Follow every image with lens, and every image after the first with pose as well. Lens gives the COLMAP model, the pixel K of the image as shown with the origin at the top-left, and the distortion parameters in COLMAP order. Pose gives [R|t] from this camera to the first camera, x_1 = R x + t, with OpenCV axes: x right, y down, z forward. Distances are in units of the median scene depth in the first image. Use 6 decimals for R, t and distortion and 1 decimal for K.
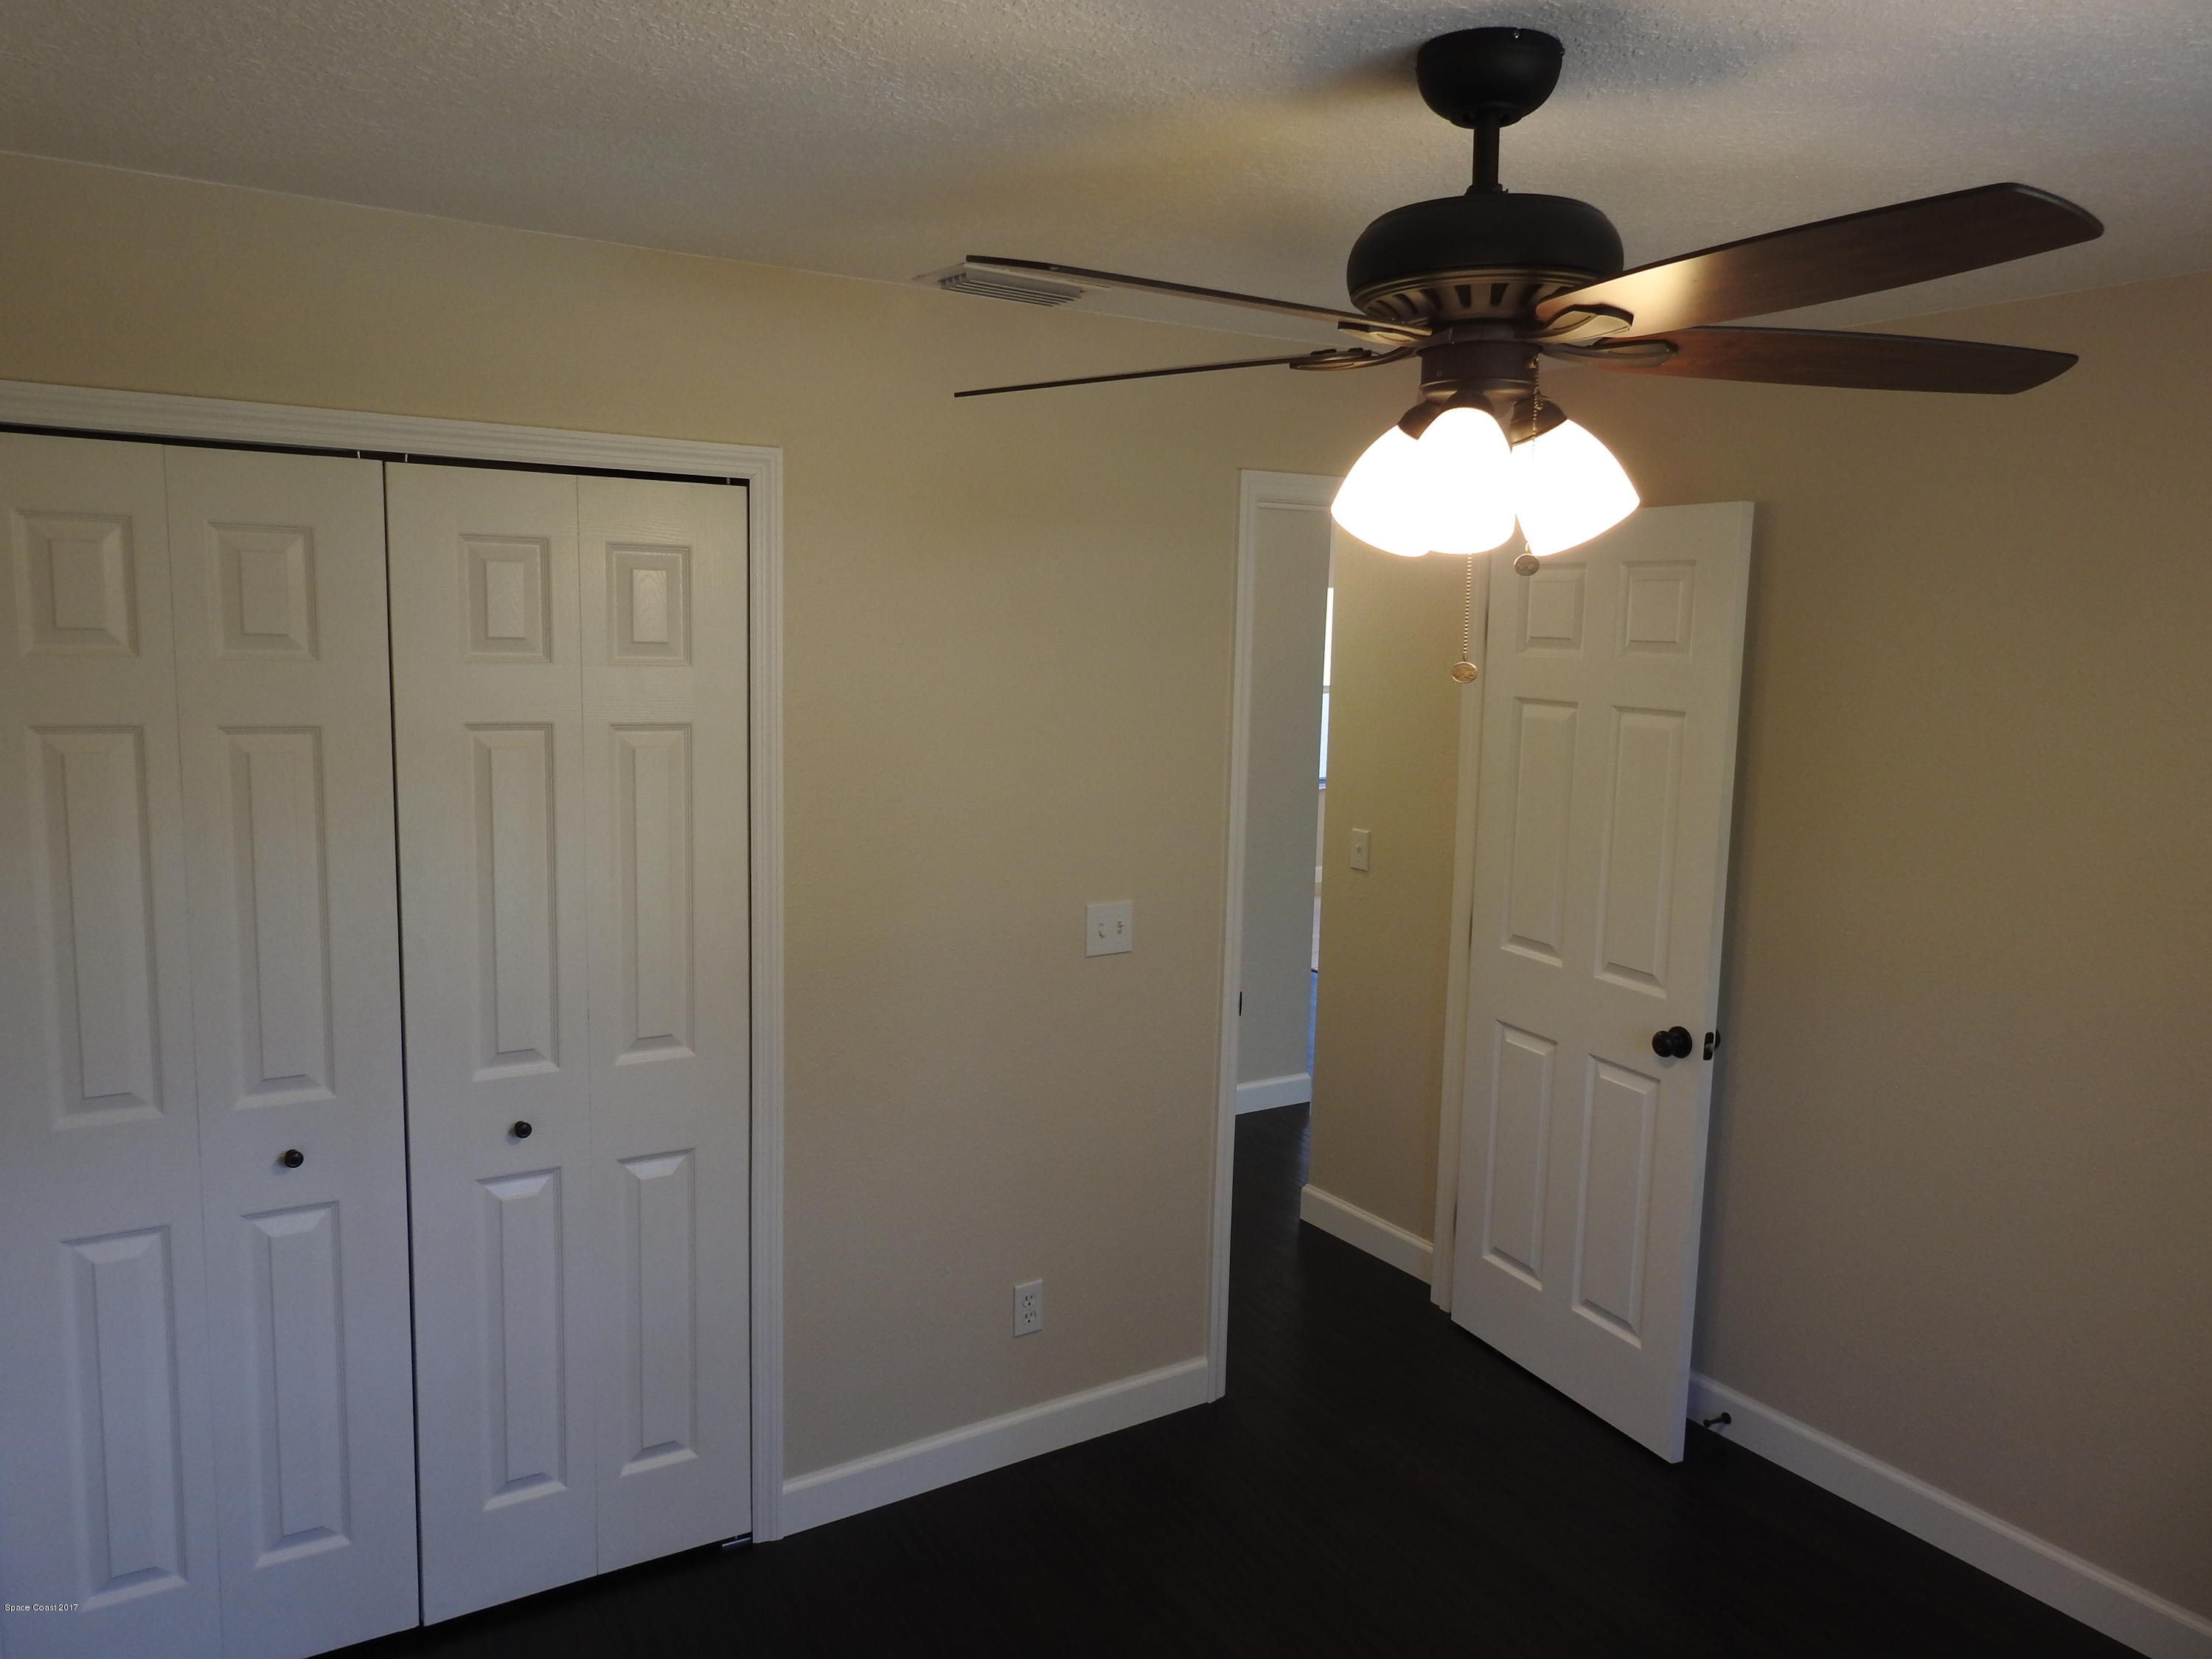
lens RADIAL K [[1585.4, 0, 1114.8], [0, 1585.4, 848.7], [0, 0, 1]] dist [-0.000193, 0.002468]
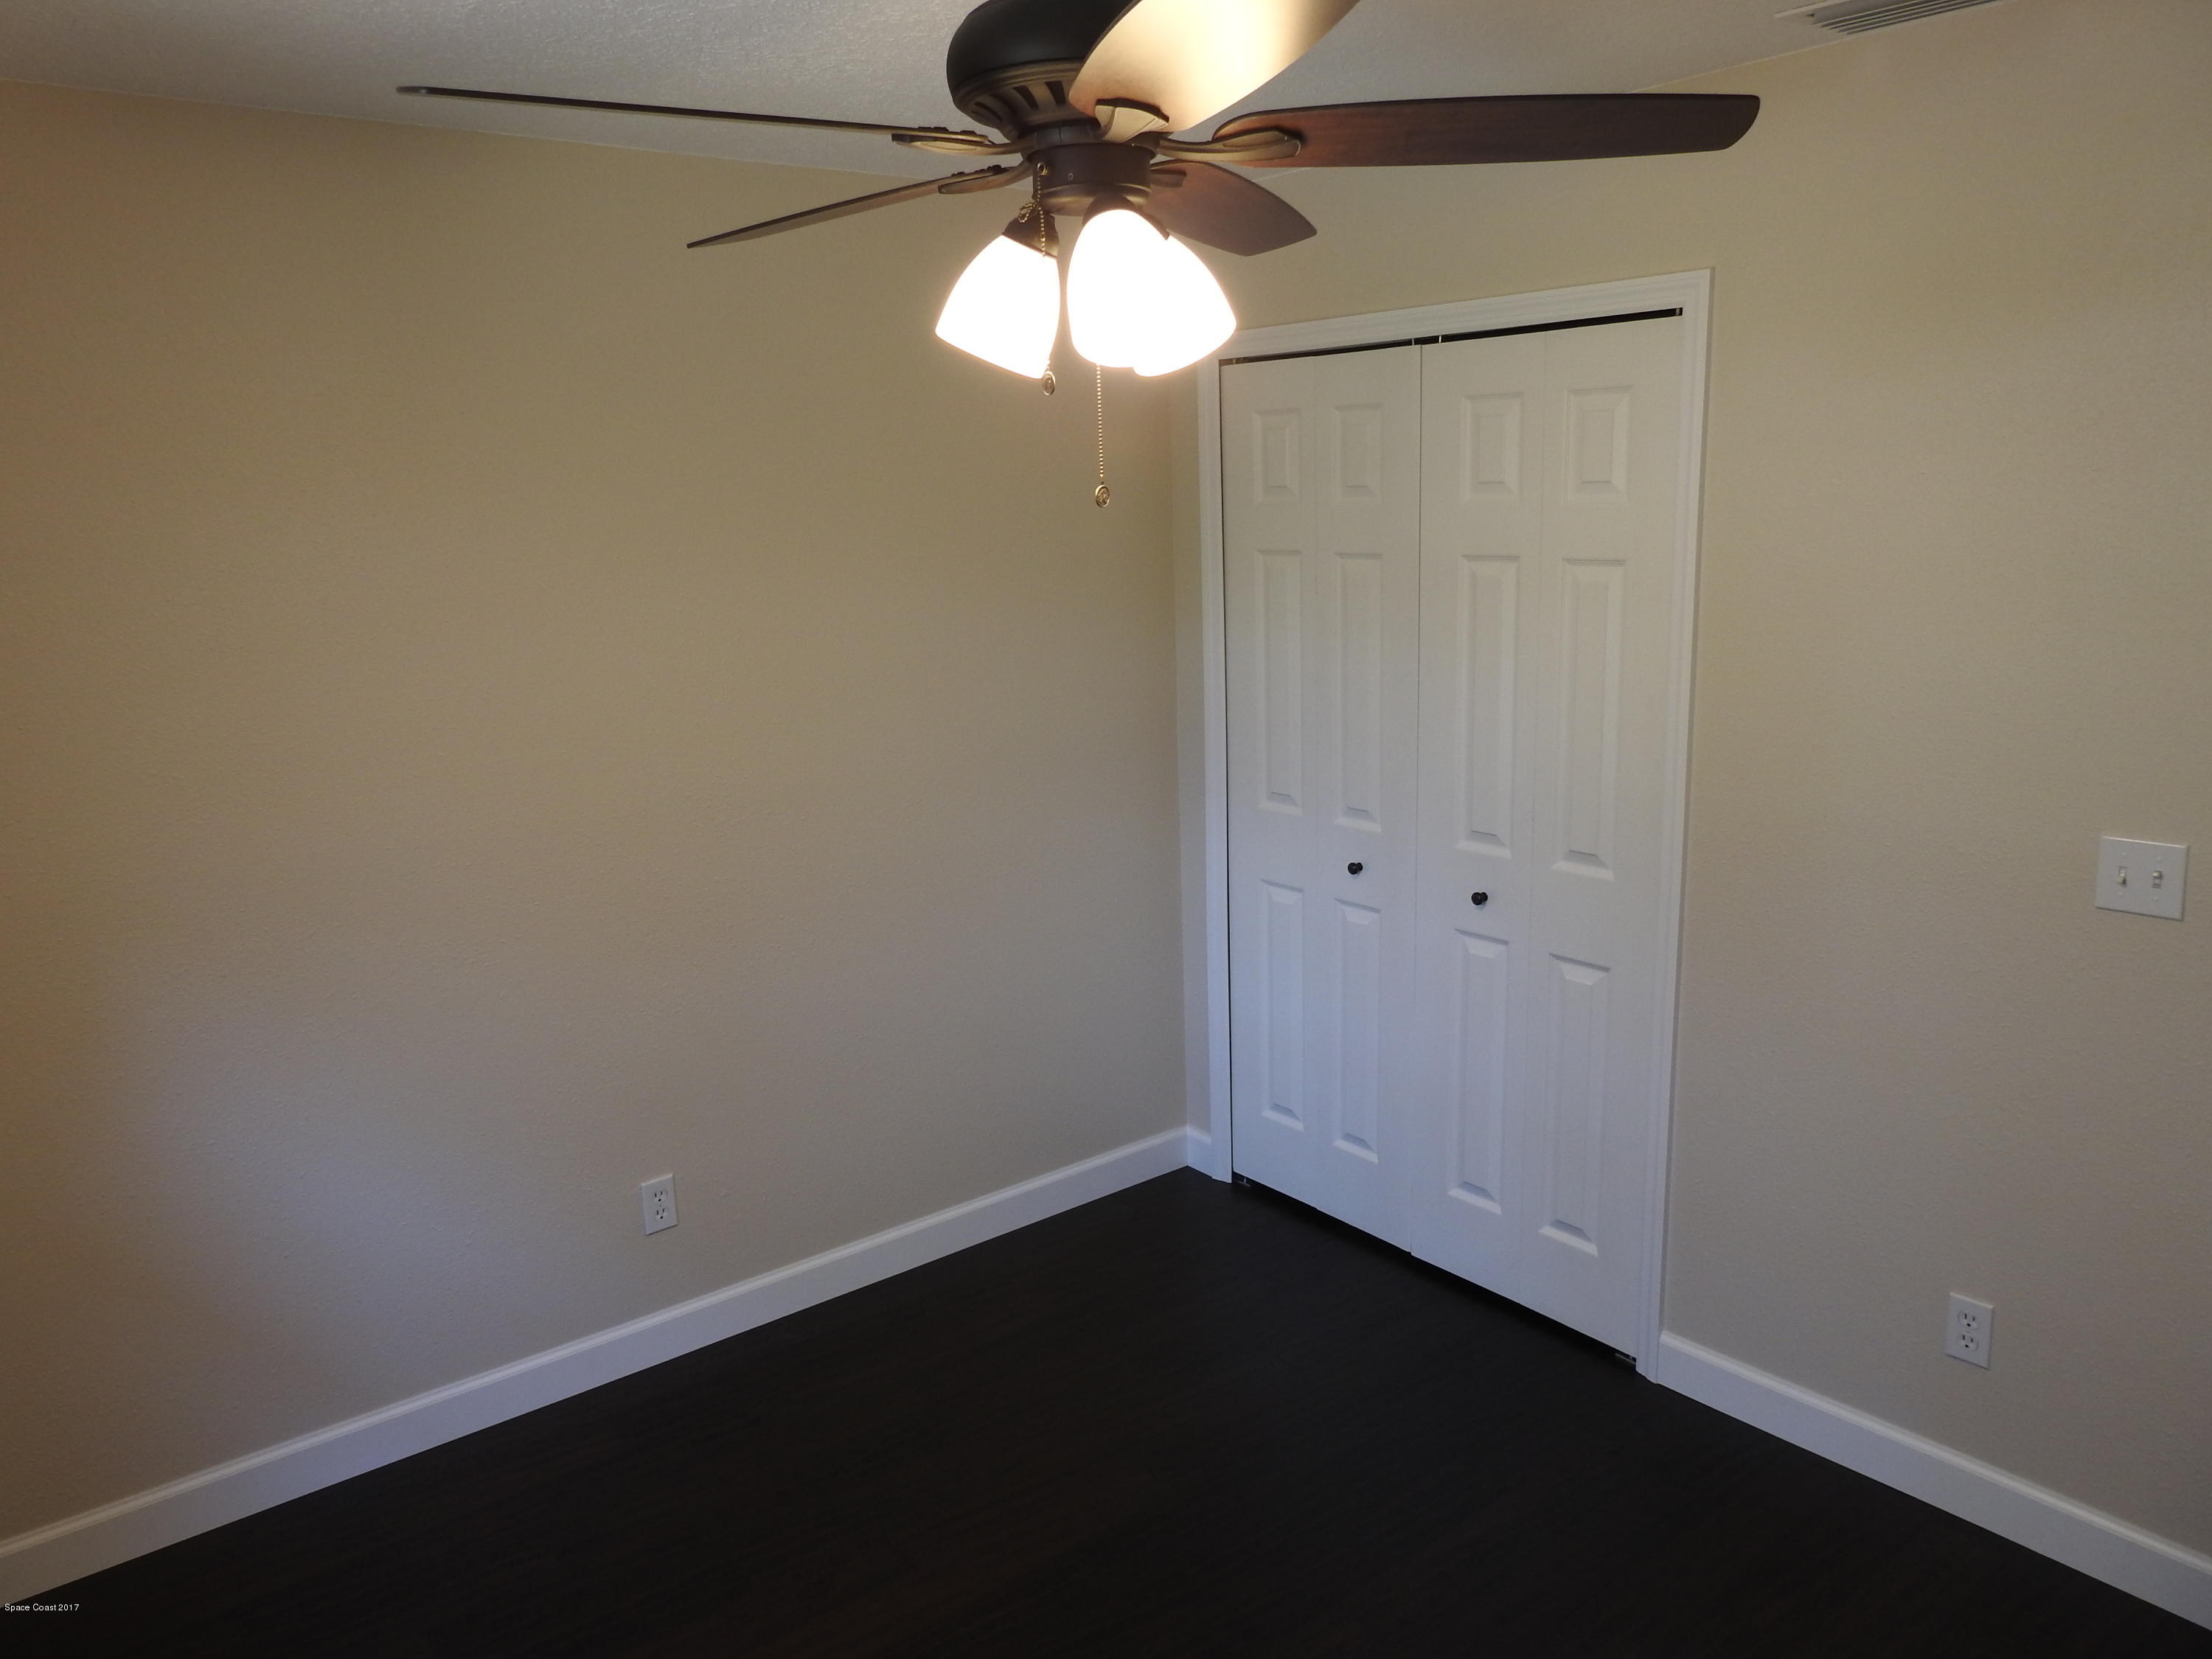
lens RADIAL K [[1585.4, 0, 1117.1], [0, 1585.4, 832.1], [0, 0, 1]] dist [-0.000193, 0.002468]
pose [[0.116652, 0.185421, -0.975711, 0.753765], [-0.105803, 0.979147, 0.173425, -0.050880], [0.987521, 0.083002, 0.133838, 0.565513]]
